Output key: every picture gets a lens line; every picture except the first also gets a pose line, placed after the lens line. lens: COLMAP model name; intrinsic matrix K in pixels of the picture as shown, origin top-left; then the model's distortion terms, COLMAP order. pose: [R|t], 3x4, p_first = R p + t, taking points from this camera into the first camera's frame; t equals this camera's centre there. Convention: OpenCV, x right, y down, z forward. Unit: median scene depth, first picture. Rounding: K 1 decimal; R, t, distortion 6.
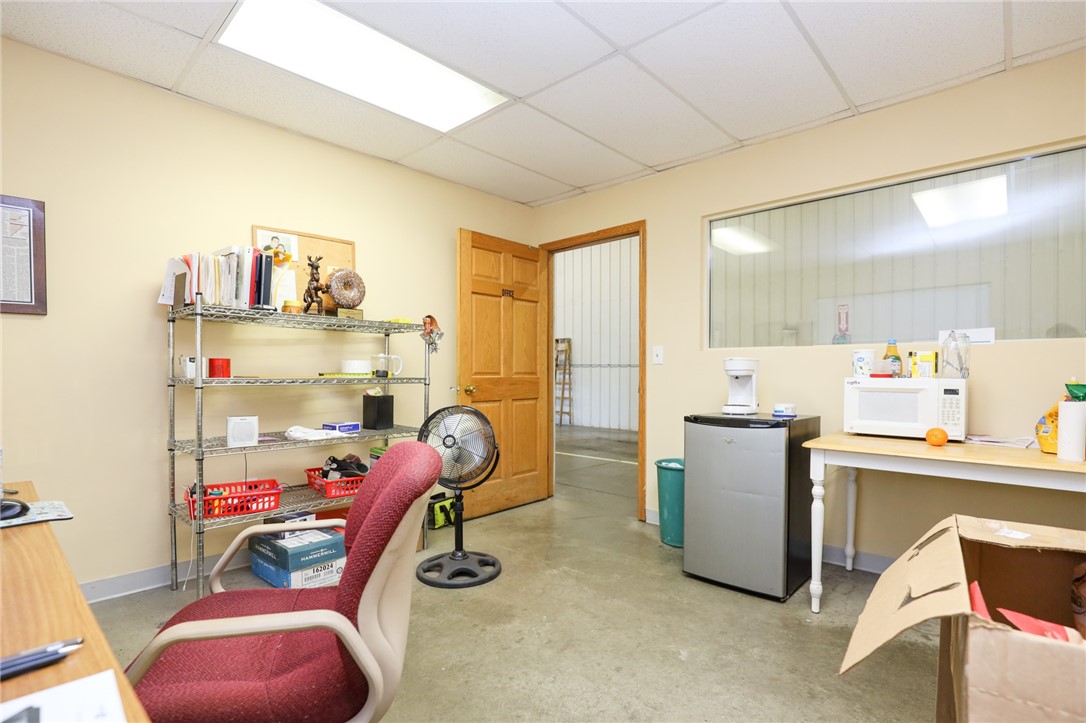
lens RADIAL K [[515.2, 0, 524.1], [0, 515.2, 402.7], [0, 0, 1]] dist [-0.026072, 0.000010]
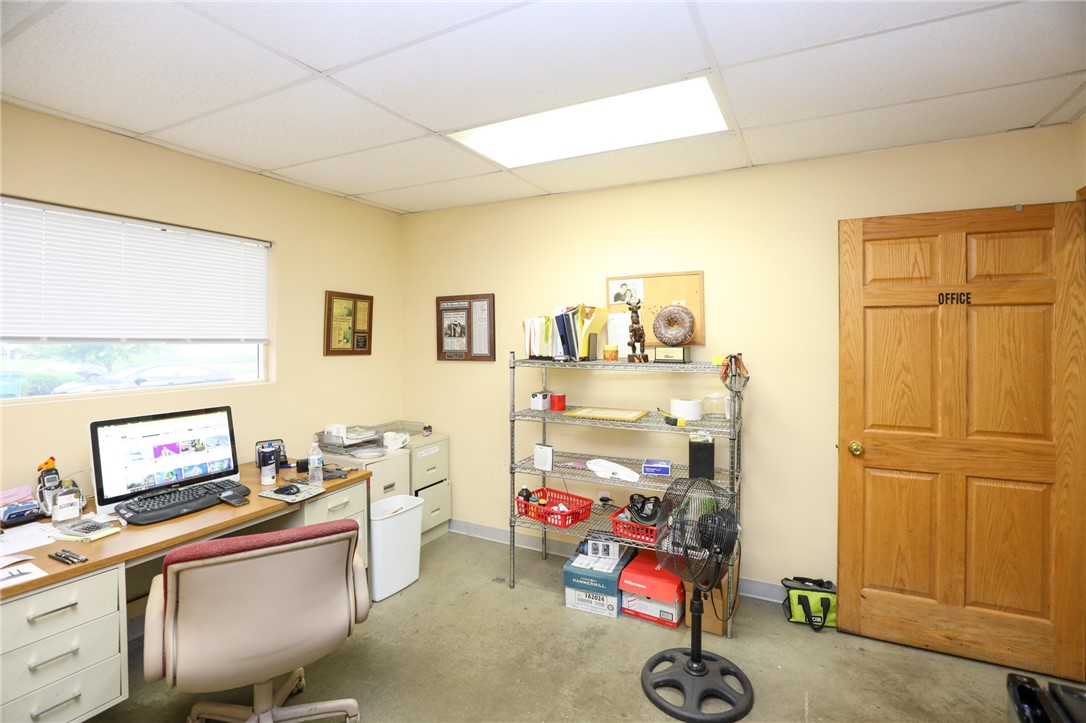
lens RADIAL K [[488.8, 0, 543.0], [0, 488.8, 361.5], [0, 0, 1]] dist [-0.003192, -0.000427]
pose [[0.321215, 0.037032, -0.946282, 0.378866], [-0.054753, 0.998290, 0.020481, -0.134019], [0.945422, 0.045233, 0.322693, 0.395170]]
